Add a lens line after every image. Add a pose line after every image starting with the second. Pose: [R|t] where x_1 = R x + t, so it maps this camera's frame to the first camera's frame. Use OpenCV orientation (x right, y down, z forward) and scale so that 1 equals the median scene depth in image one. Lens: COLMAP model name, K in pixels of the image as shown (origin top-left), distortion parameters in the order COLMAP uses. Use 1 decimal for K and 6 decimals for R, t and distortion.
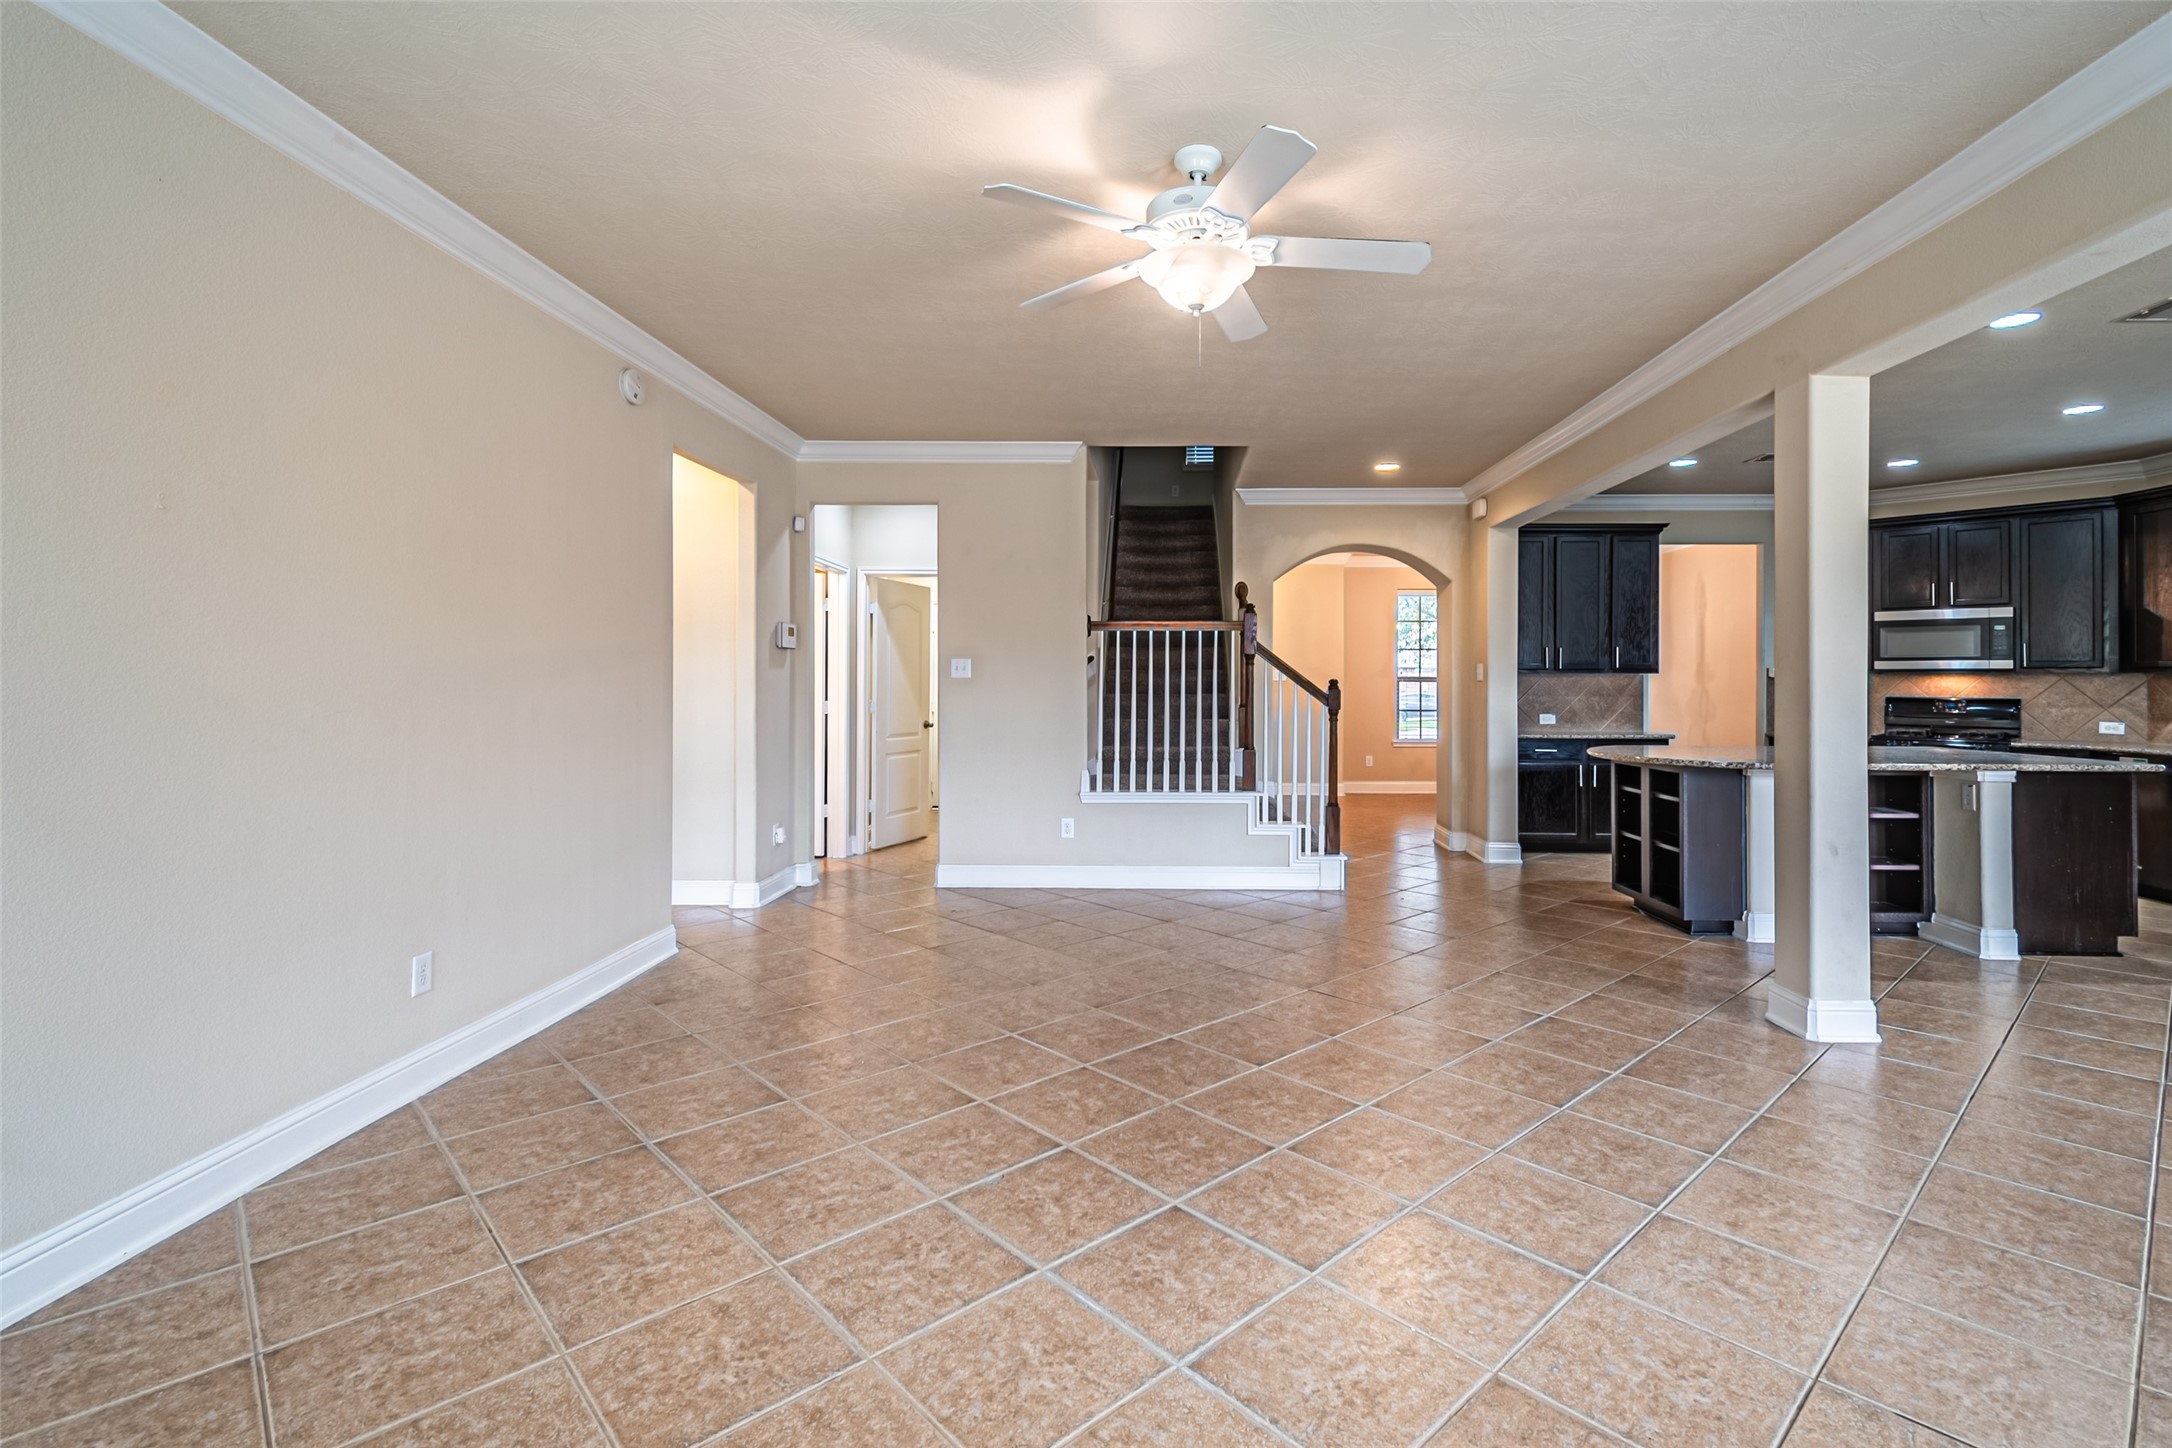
lens RADIAL K [[987.3, 0, 1126.5], [0, 987.3, 681.4], [0, 0, 1]] dist [0.023506, -0.009634]
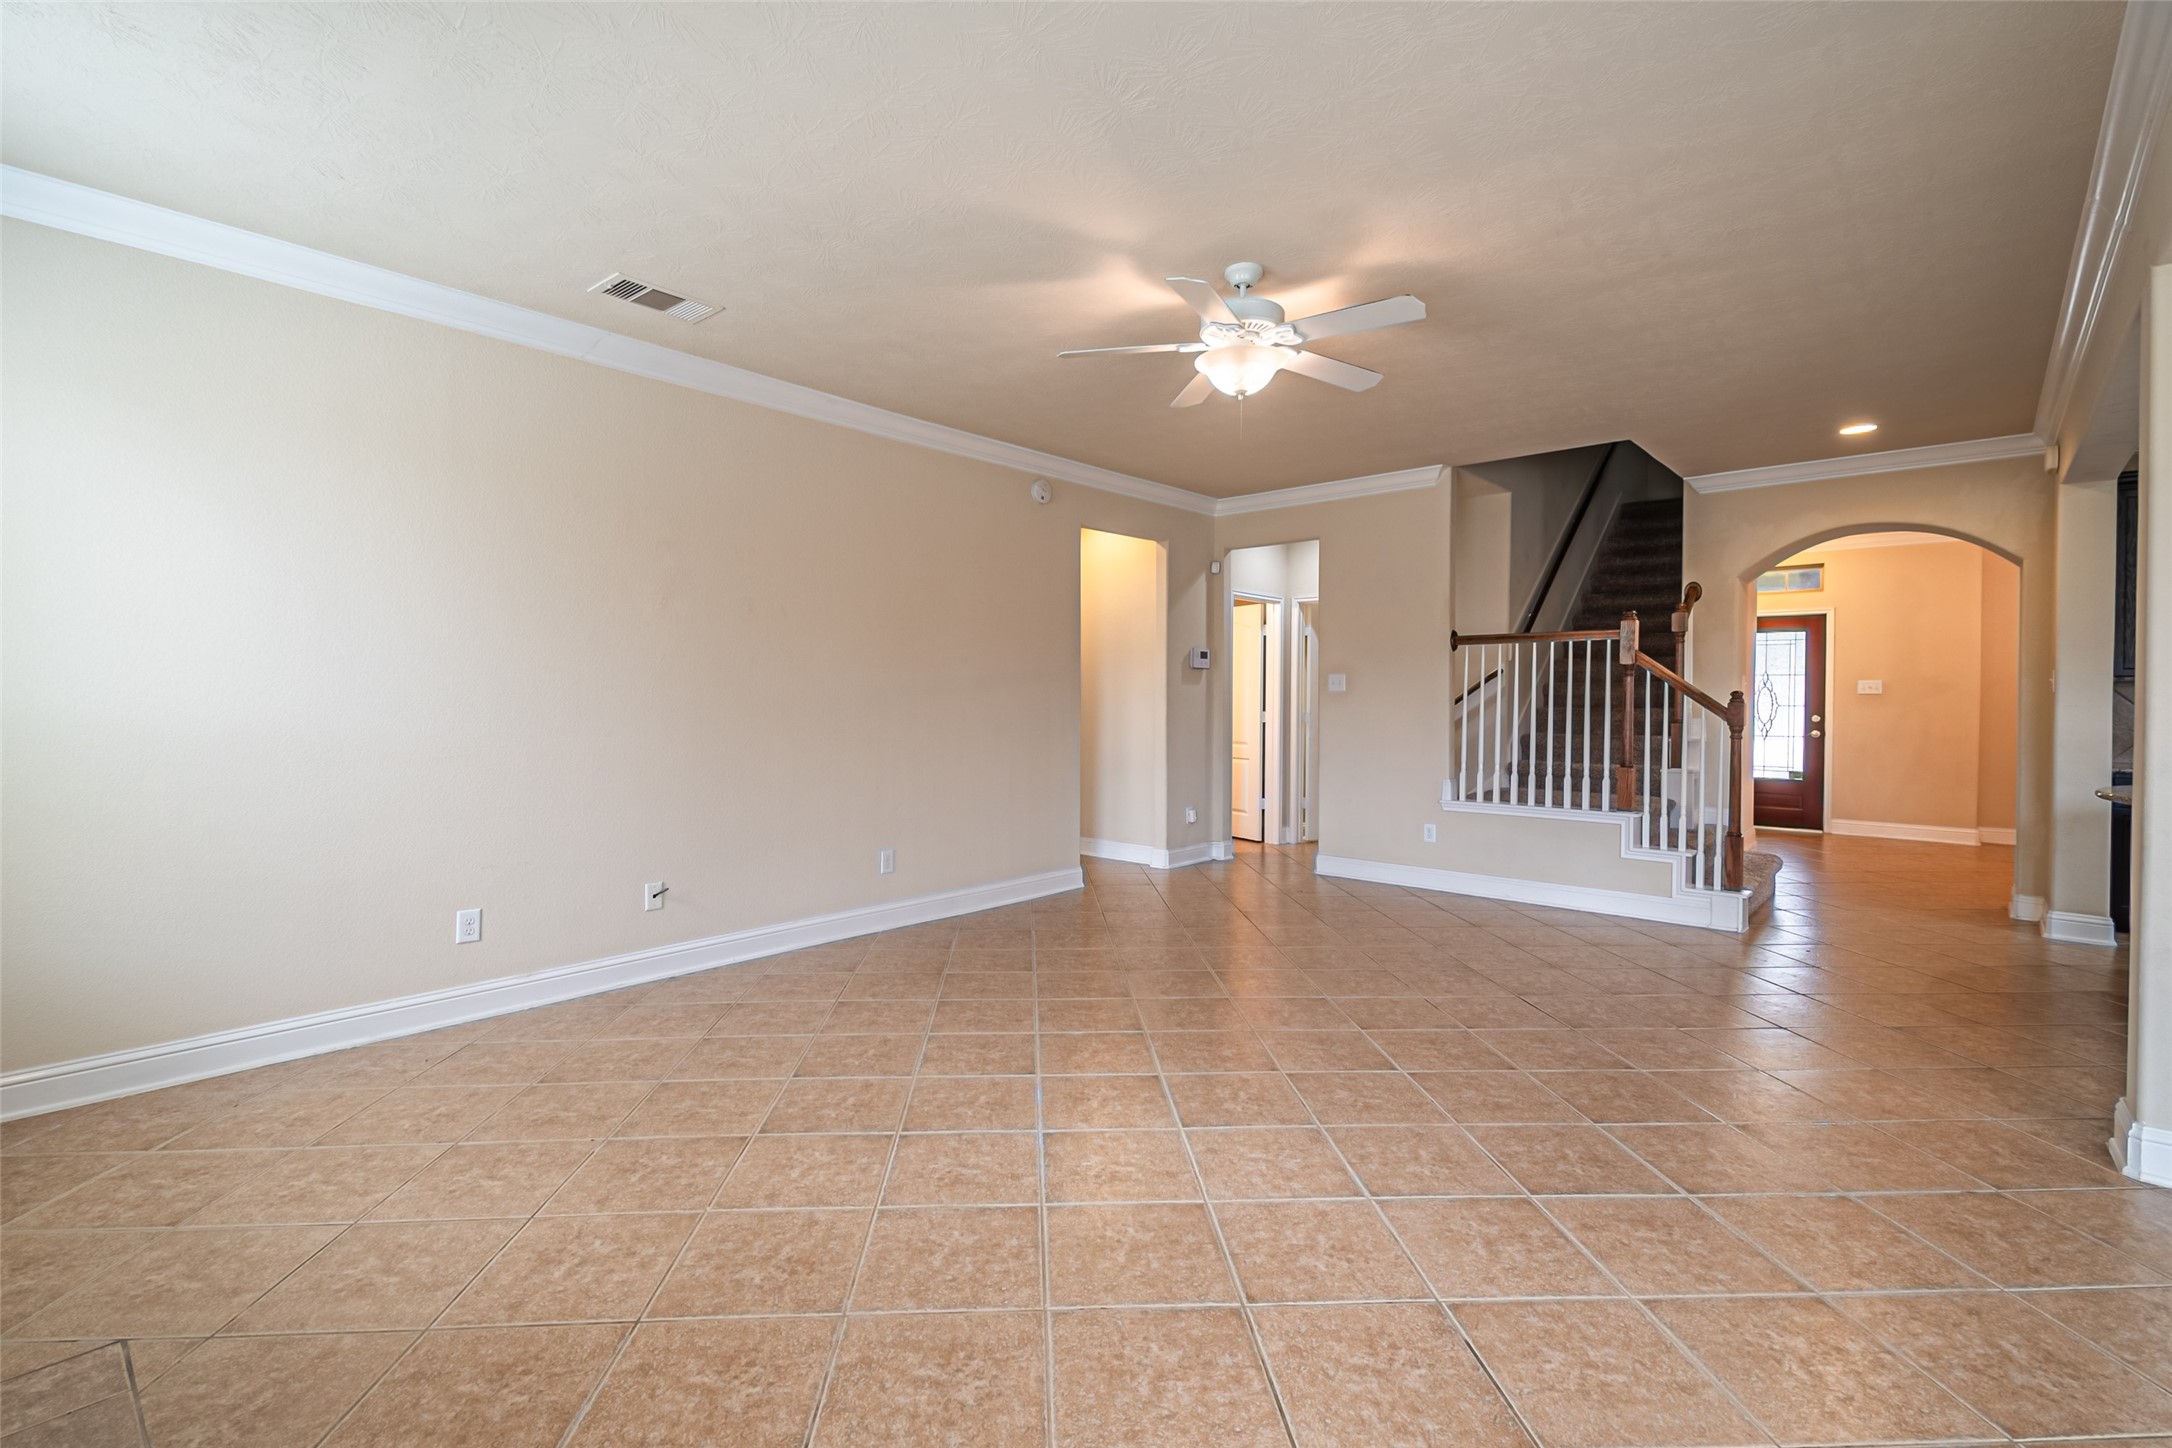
lens RADIAL K [[987.3, 0, 1098.5], [0, 987.3, 716.6], [0, 0, 1]] dist [0.023506, -0.009634]
pose [[0.757469, 0.012901, -0.652744, 0.355673], [0.000397, 0.999795, 0.020220, 0.002303], [0.652871, -0.015575, 0.757309, -0.032773]]
